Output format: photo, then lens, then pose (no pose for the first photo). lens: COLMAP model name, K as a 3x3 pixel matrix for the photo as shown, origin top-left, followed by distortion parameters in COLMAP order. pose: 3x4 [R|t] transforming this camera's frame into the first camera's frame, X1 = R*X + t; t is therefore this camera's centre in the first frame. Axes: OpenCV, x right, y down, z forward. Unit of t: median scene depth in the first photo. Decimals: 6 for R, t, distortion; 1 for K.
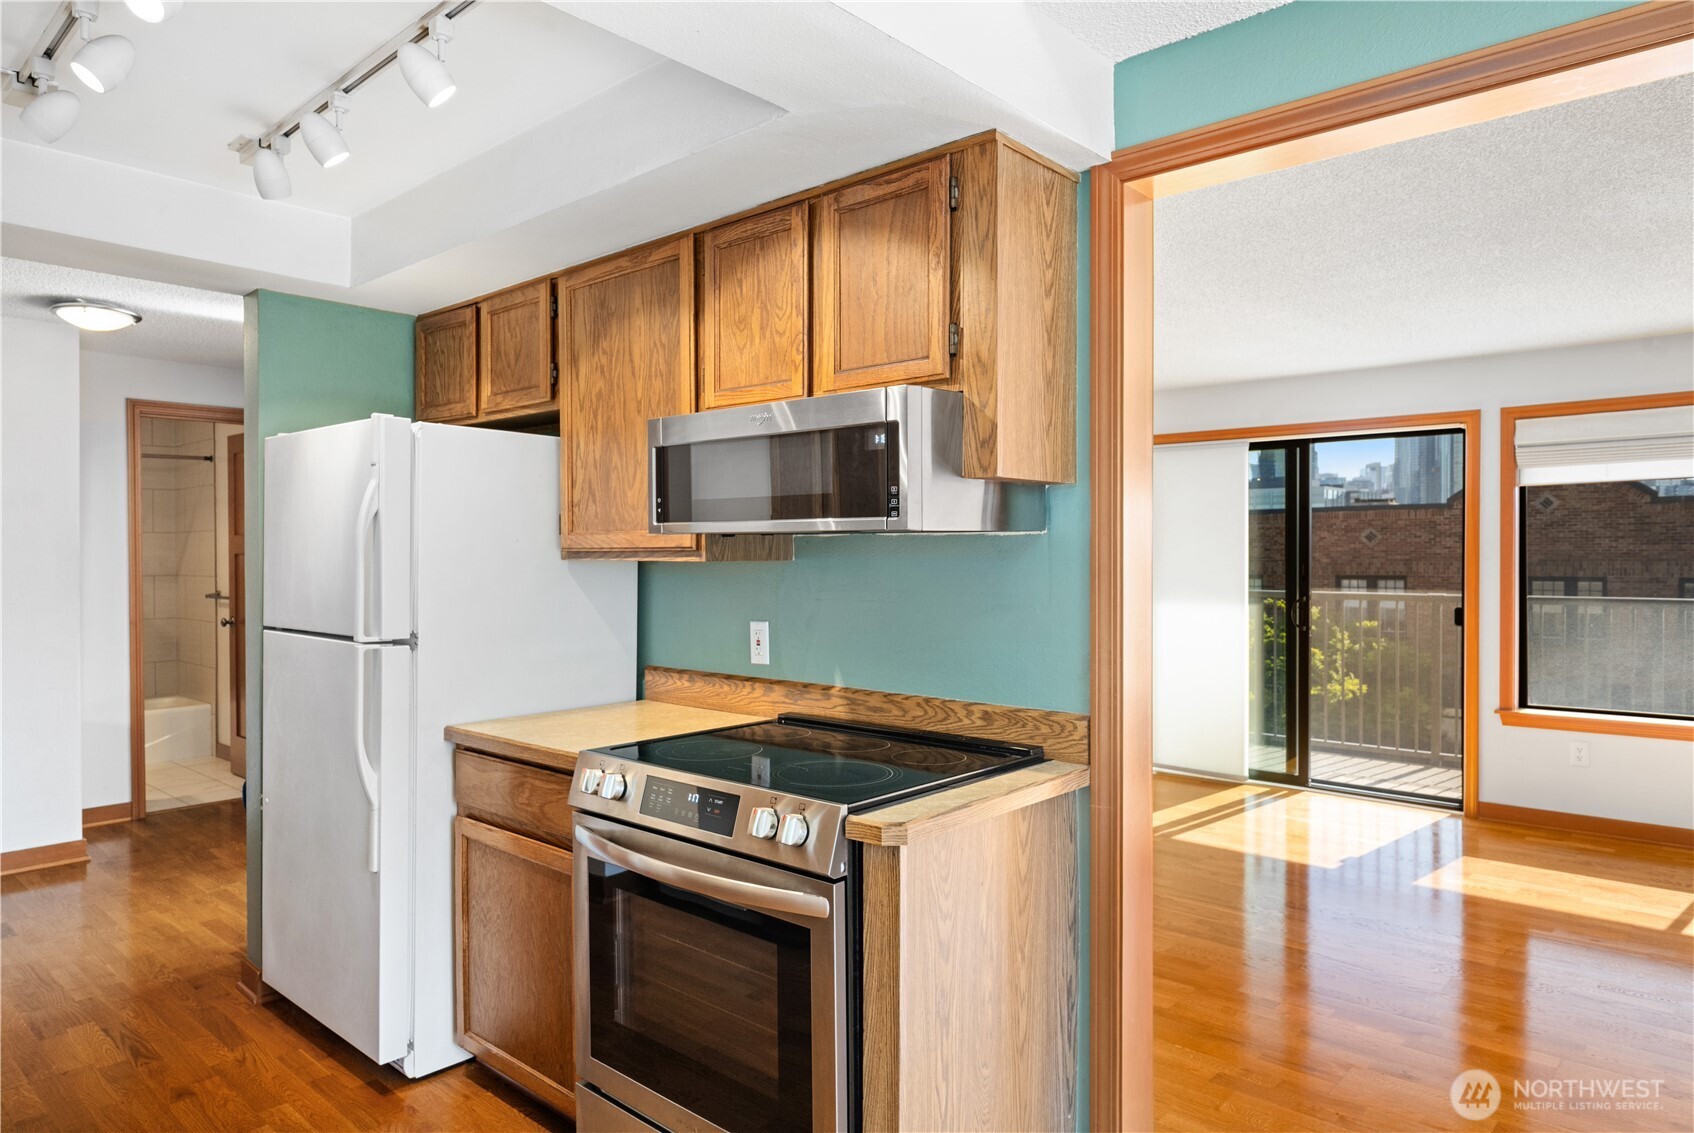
lens RADIAL K [[1042.1, 0, 856.9], [0, 1042.1, 559.4], [0, 0, 1]] dist [-0.008347, 0.002760]
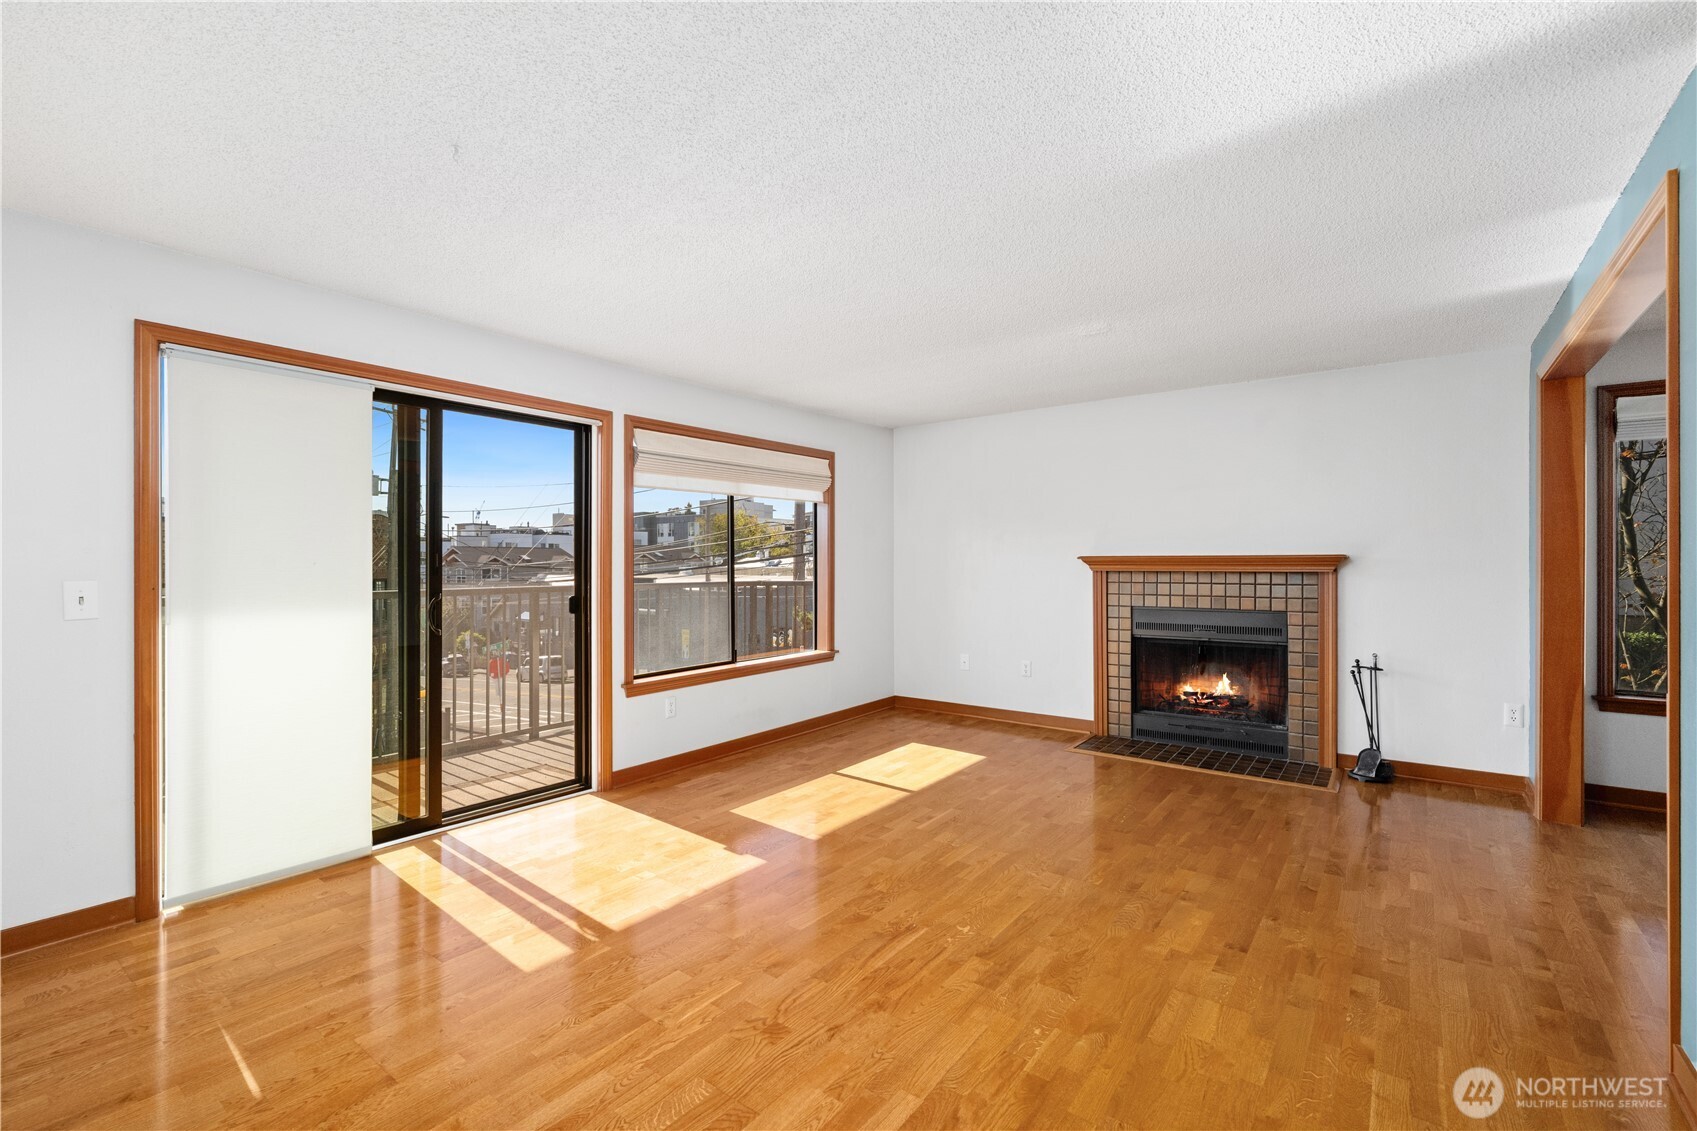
lens RADIAL K [[740.0, 0, 837.0], [0, 740.0, 571.0], [0, 0, 1]] dist [-0.003953, 0.000307]
pose [[-0.080007, -0.006631, 0.996772, -0.165443], [0.008335, 0.999938, 0.007321, 0.015539], [-0.996759, 0.008894, -0.079947, 0.716424]]
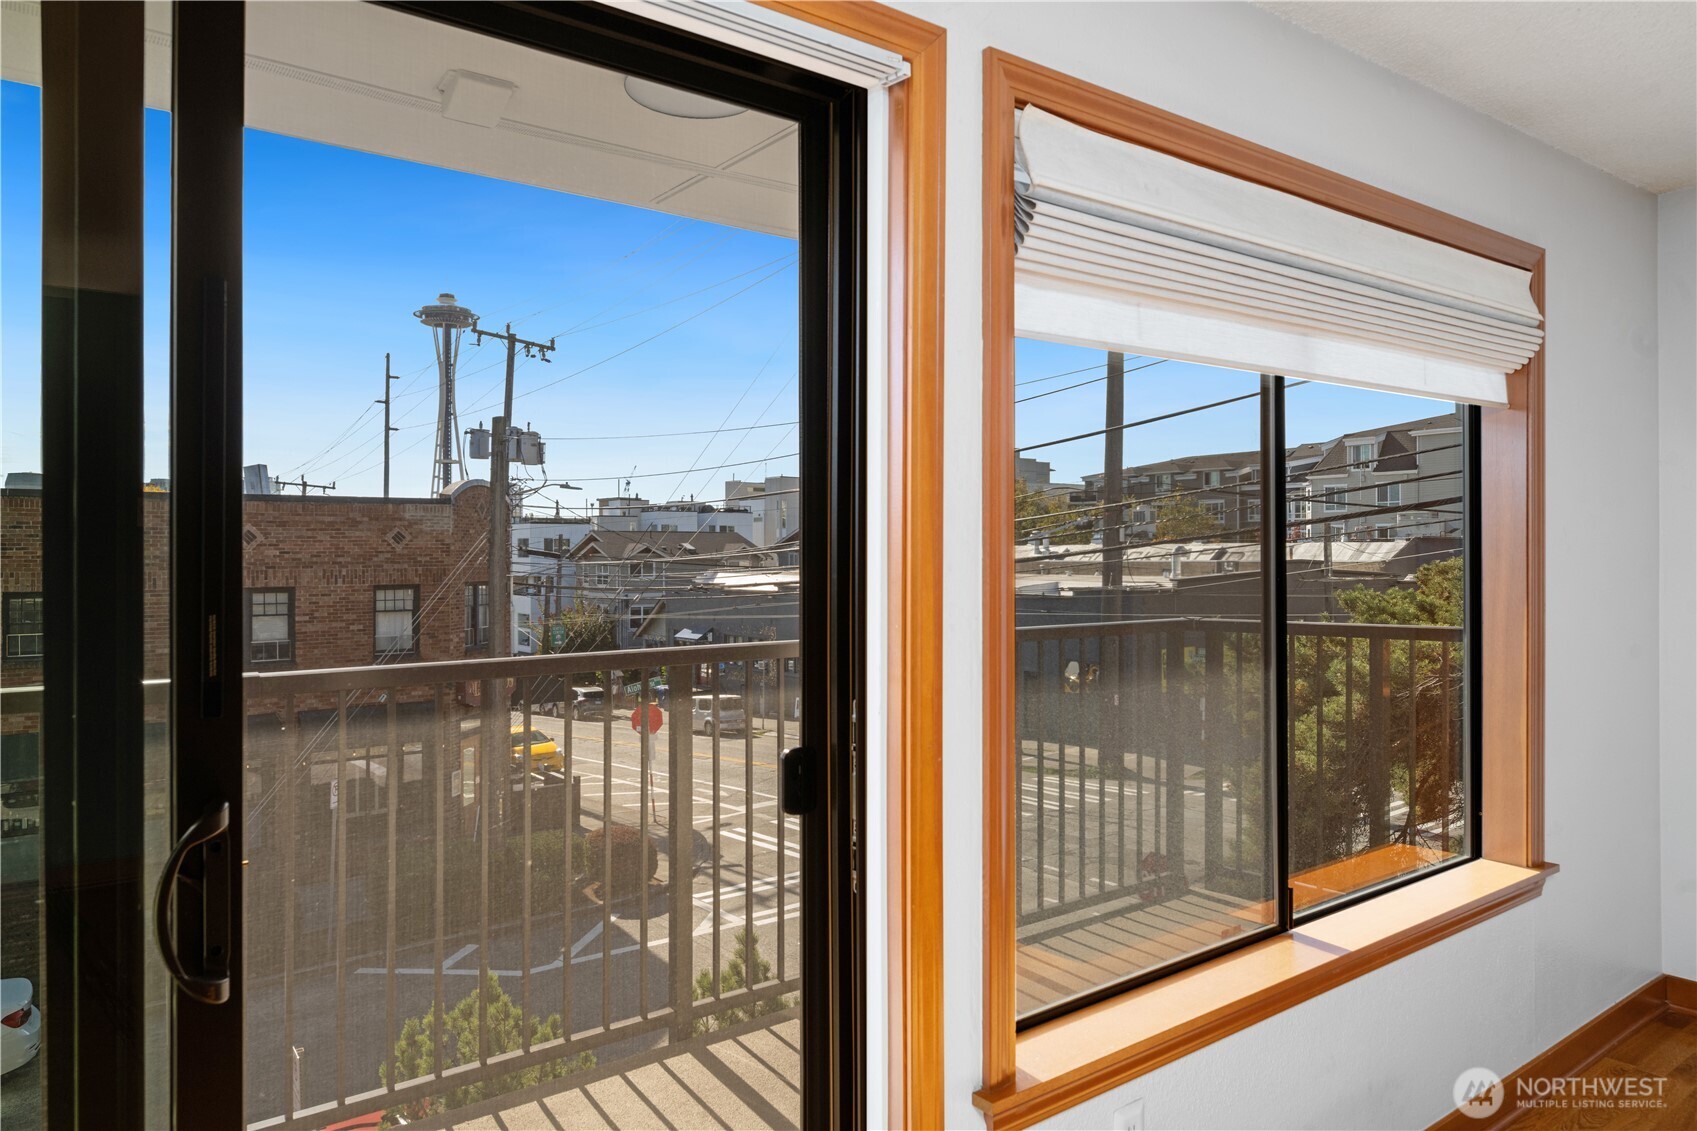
lens RADIAL K [[1143.8, 0, 834.7], [0, 1143.8, 568.1], [0, 0, 1]] dist [-0.008858, -0.015216]
pose [[0.190368, -0.009104, 0.981671, 0.254485], [0.009394, 0.999928, 0.007452, -0.003976], [-0.981668, 0.007803, 0.190440, 0.839802]]
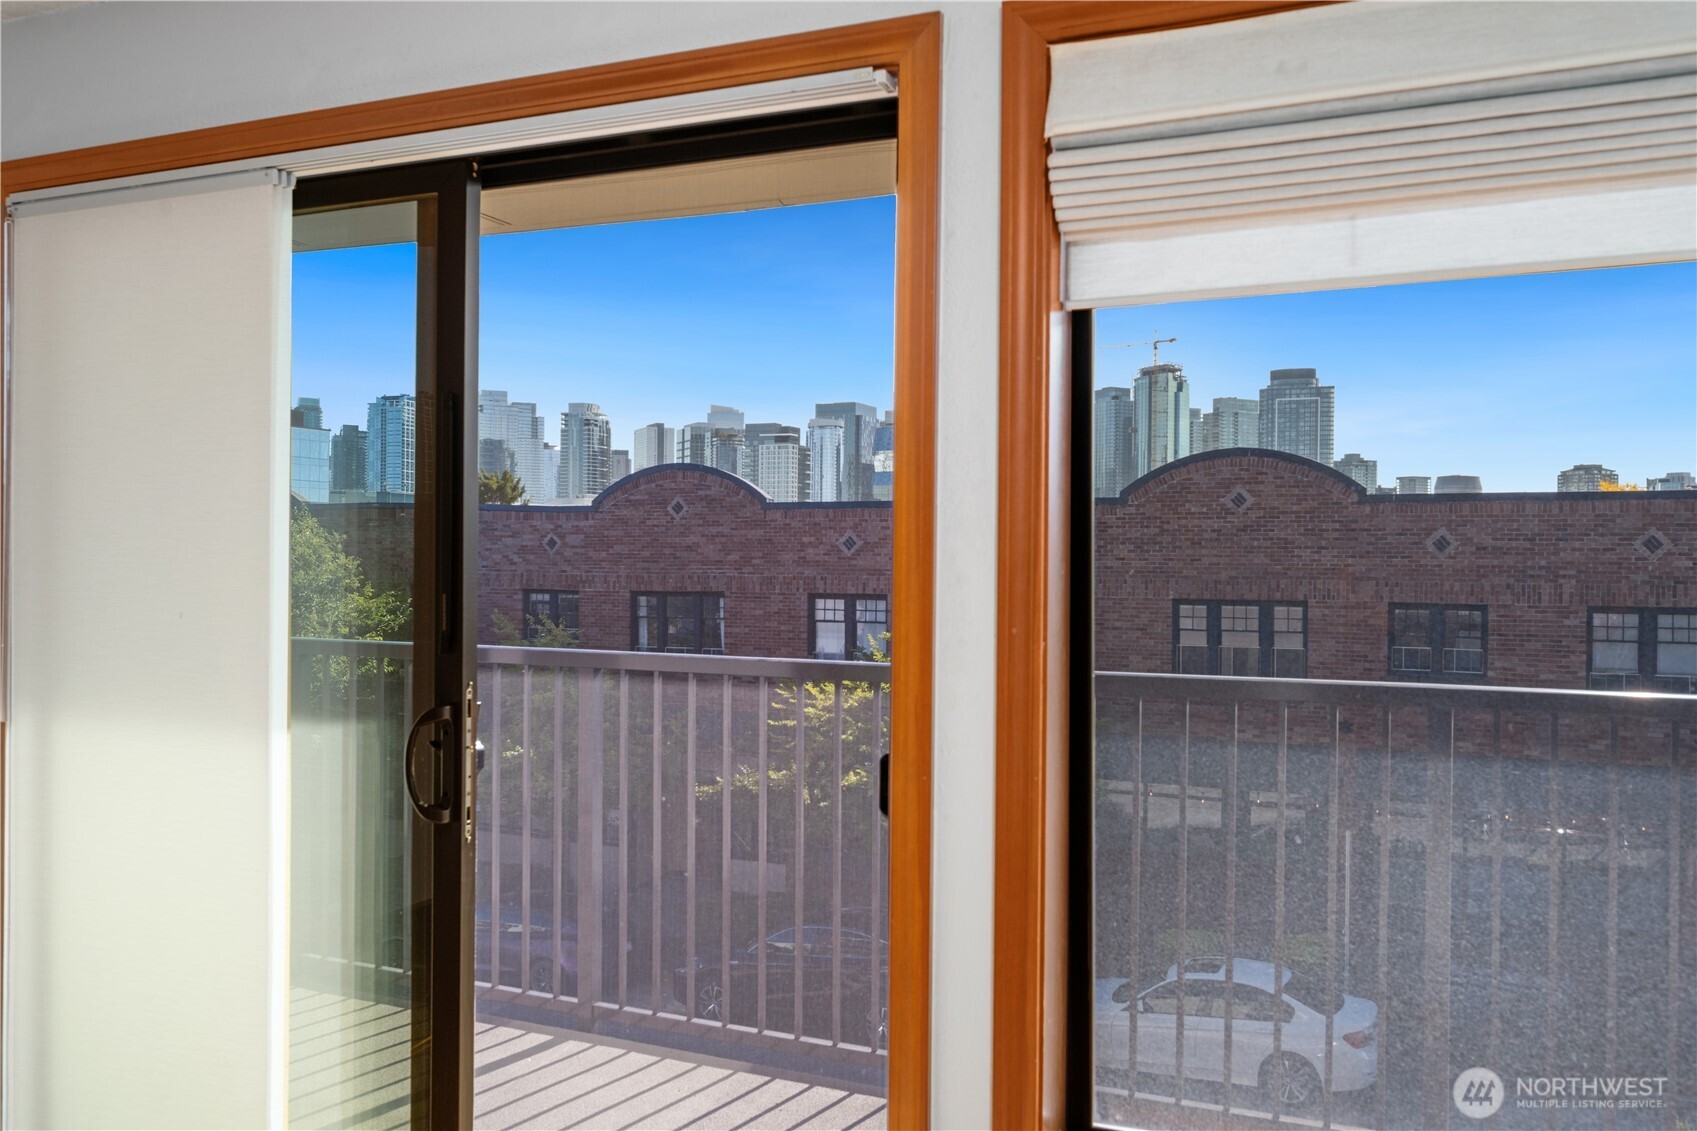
lens RADIAL K [[1386.5, 0, 837.6], [0, 1386.5, 566.7], [0, 0, 1]] dist [-0.011260, 0.000215]
pose [[0.955120, 0.011073, 0.296011, 0.408910], [-0.010740, 0.999939, -0.002754, -0.003882], [-0.296023, -0.000549, 0.955181, 0.584231]]
